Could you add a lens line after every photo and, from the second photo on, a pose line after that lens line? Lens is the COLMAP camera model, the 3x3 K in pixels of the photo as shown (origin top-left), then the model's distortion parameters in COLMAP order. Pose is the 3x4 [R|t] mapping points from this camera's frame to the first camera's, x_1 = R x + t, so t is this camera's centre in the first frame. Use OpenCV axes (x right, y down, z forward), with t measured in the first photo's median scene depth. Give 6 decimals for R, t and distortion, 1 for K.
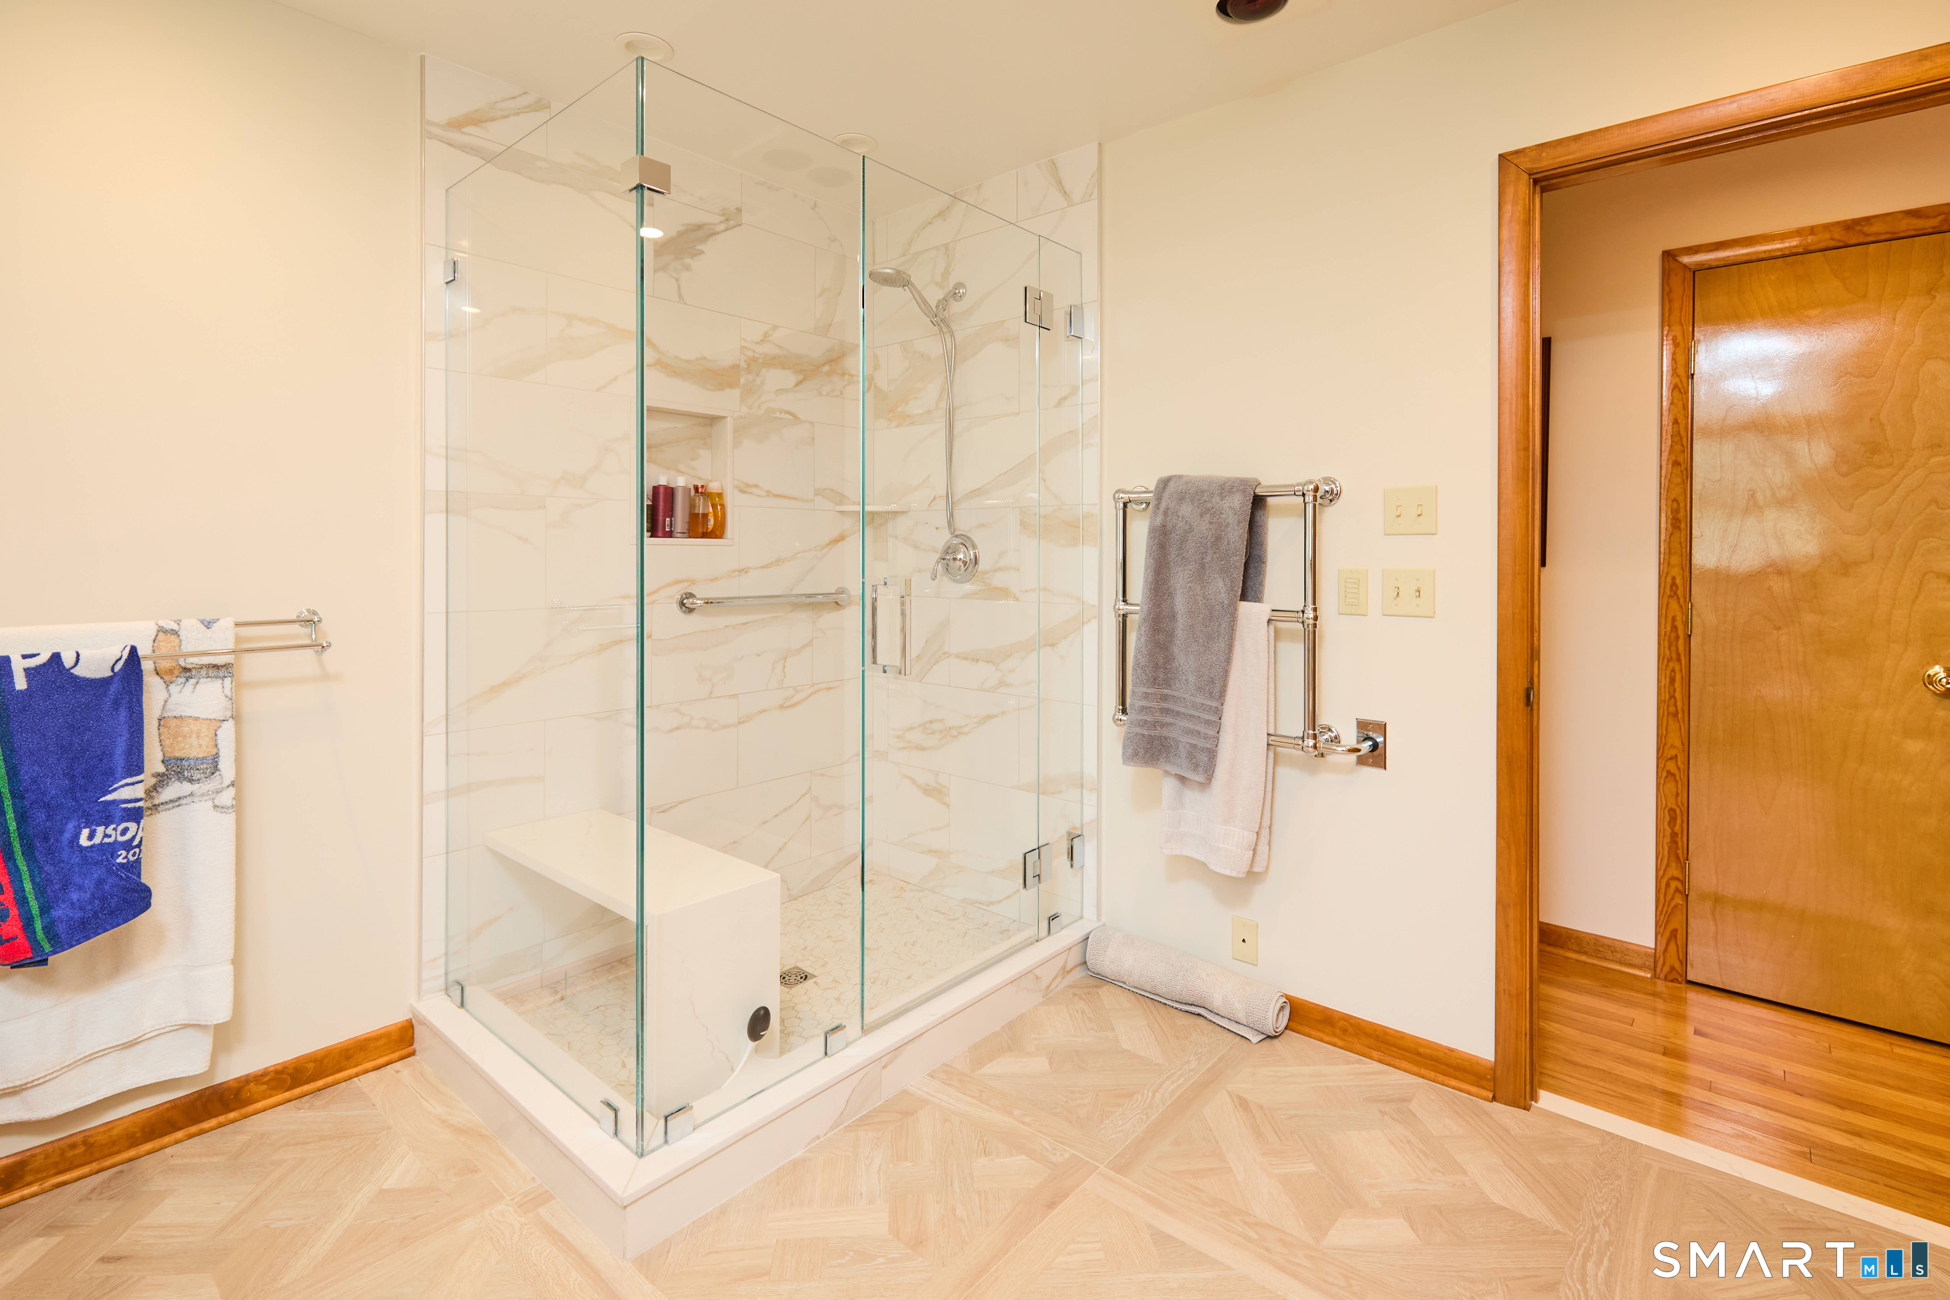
lens RADIAL K [[896.2, 0, 964.1], [0, 896.2, 564.9], [0, 0, 1]] dist [0.000449, -0.001014]
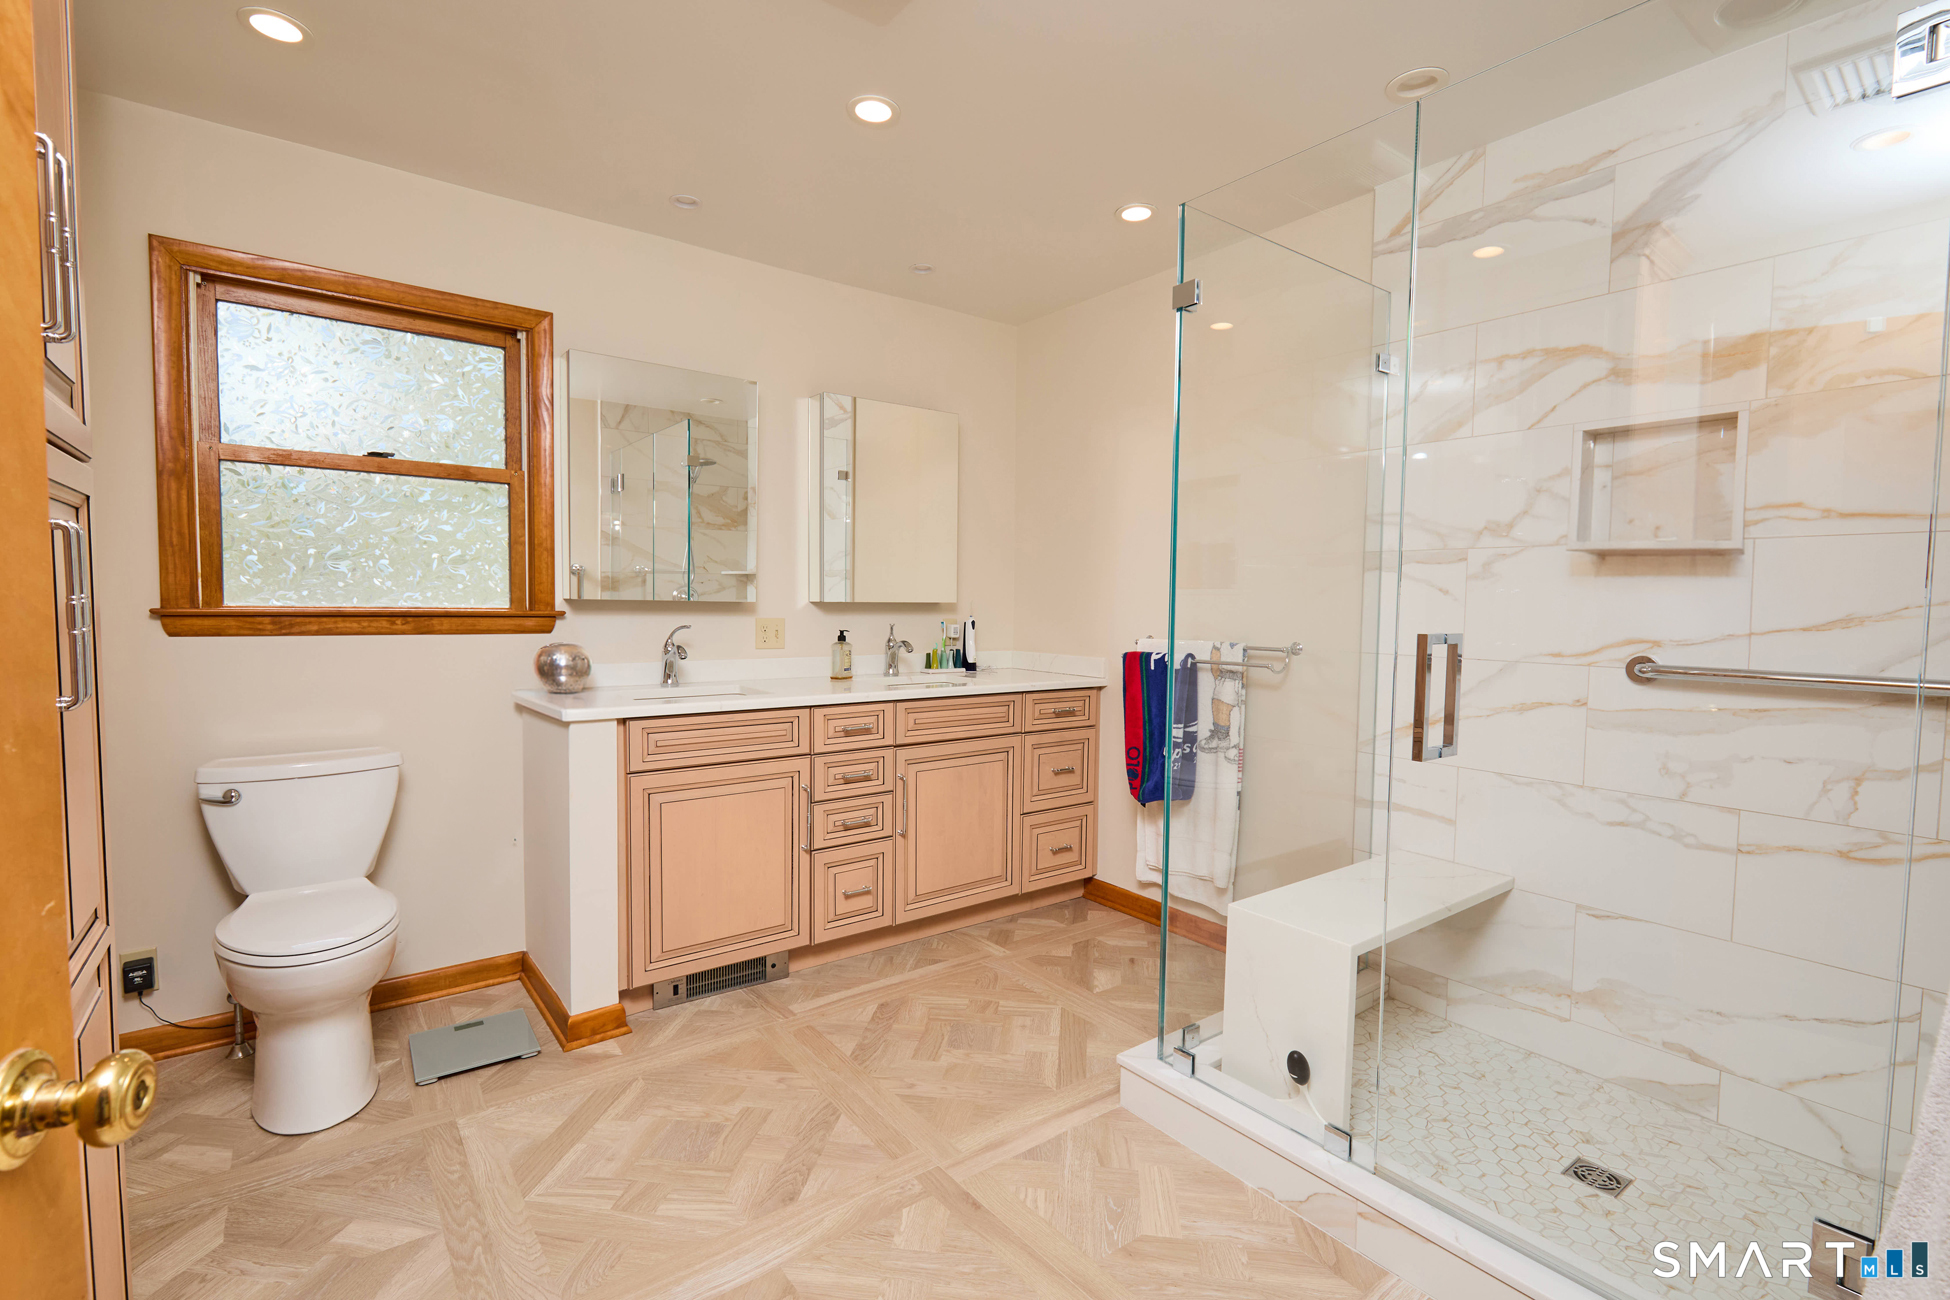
lens RADIAL K [[896.2, 0, 976.9], [0, 896.2, 649.9], [0, 0, 1]] dist [0.000449, -0.001014]
pose [[-0.189258, 0.052059, -0.980546, 0.616934], [-0.023708, 0.998060, 0.057565, -0.006723], [0.981641, 0.034142, -0.187657, 0.625725]]
